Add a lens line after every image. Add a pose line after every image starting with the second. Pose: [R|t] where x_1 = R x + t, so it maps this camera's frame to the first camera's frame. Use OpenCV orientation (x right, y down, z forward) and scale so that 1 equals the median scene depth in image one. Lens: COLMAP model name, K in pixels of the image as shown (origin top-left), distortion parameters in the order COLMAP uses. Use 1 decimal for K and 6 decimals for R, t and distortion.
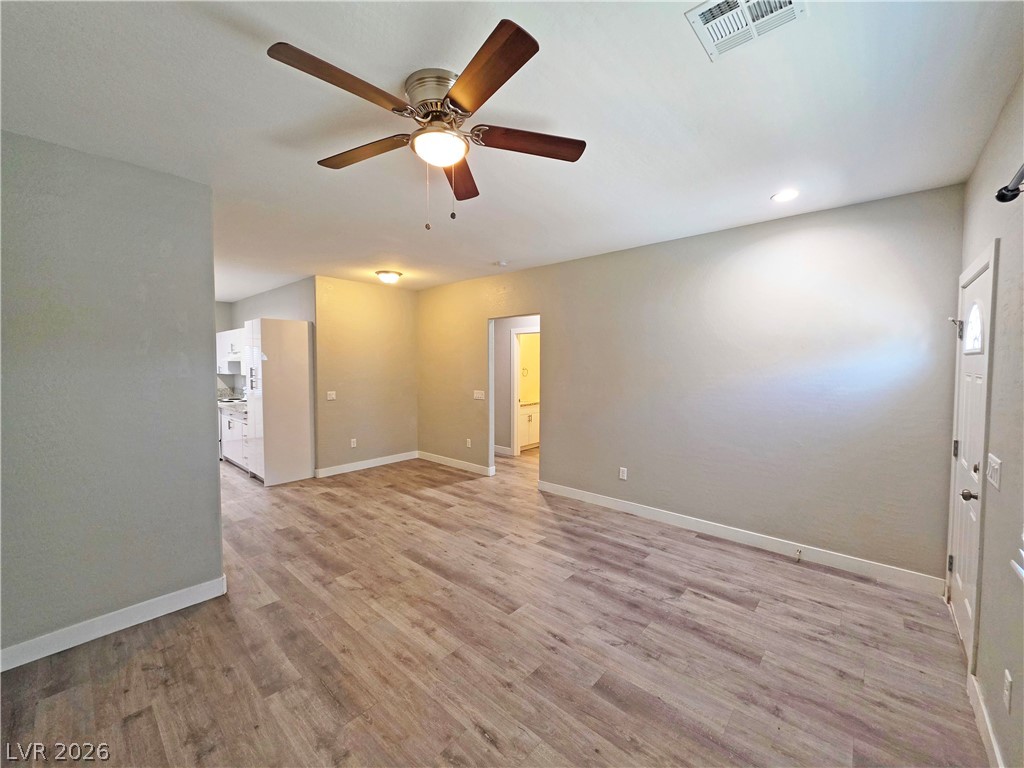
lens RADIAL K [[409.8, 0, 512.6], [0, 409.8, 384.6], [0, 0, 1]] dist [-0.003779, 0.001304]
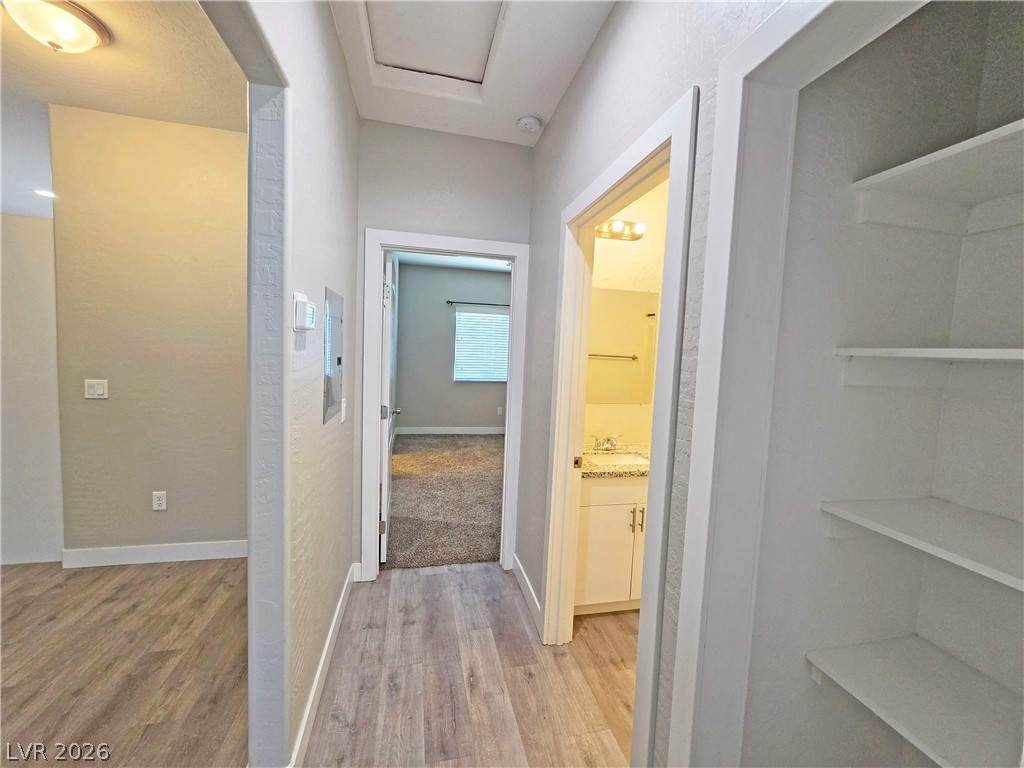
lens RADIAL K [[409.8, 0, 511.0], [0, 409.8, 383.0], [0, 0, 1]] dist [-0.003779, 0.001304]
pose [[0.813911, 0.077074, -0.575855, 0.257031], [-0.073029, 0.996872, 0.030205, -0.038259], [0.576382, 0.017470, 0.816993, 1.371523]]
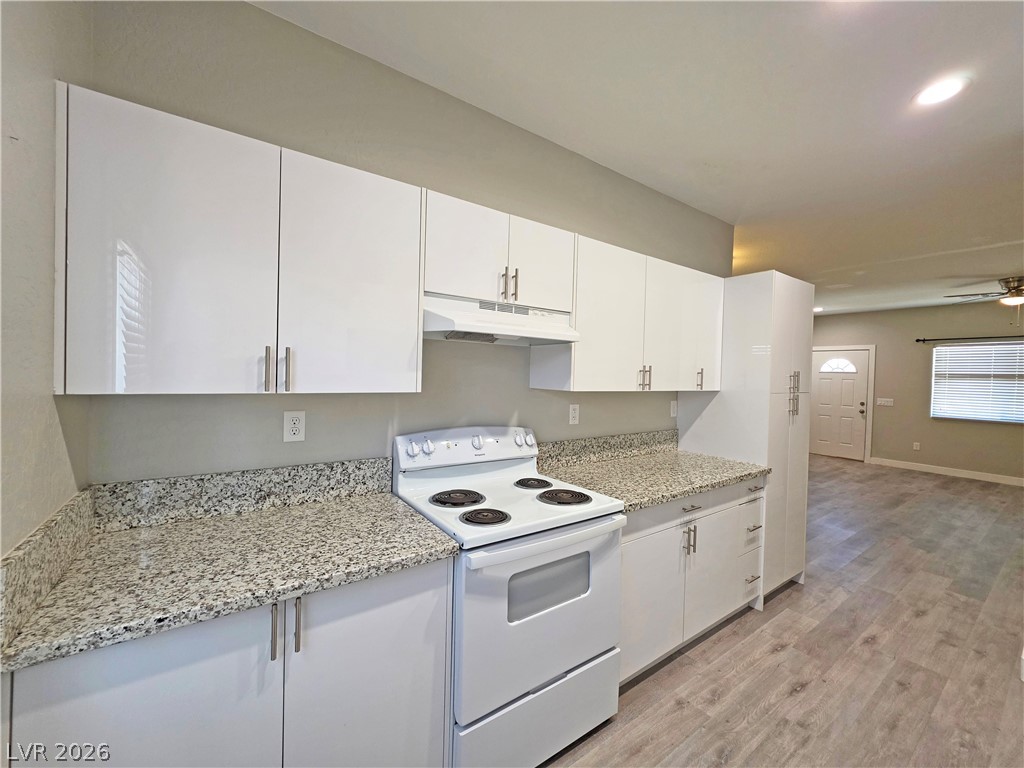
lens RADIAL K [[409.8, 0, 513.0], [0, 409.8, 381.2], [0, 0, 1]] dist [-0.003779, 0.001304]
pose [[0.224195, -0.012418, 0.974465, -1.732123], [0.027262, 0.999607, 0.006467, -0.061170], [-0.974163, 0.025117, 0.224445, 1.754126]]
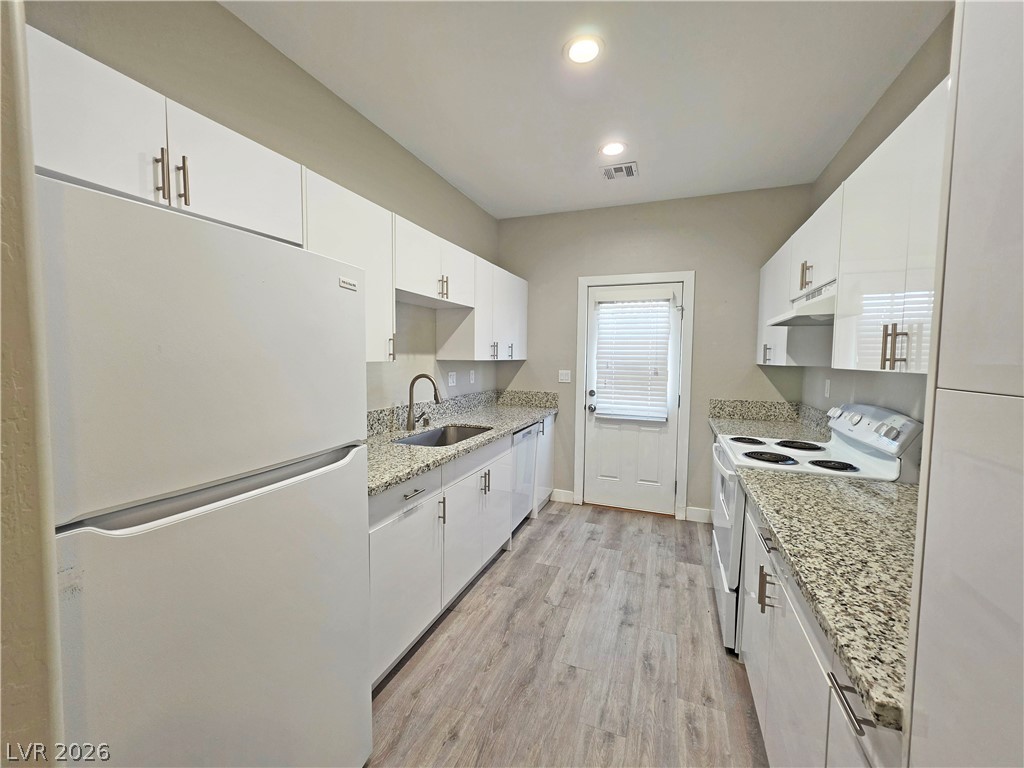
lens RADIAL K [[409.8, 0, 514.2], [0, 409.8, 378.2], [0, 0, 1]] dist [-0.003779, 0.001304]
pose [[0.352085, 0.053927, -0.934413, -0.888408], [-0.067534, 0.997200, 0.032105, -0.022060], [0.933529, 0.051801, 0.354741, 1.299563]]
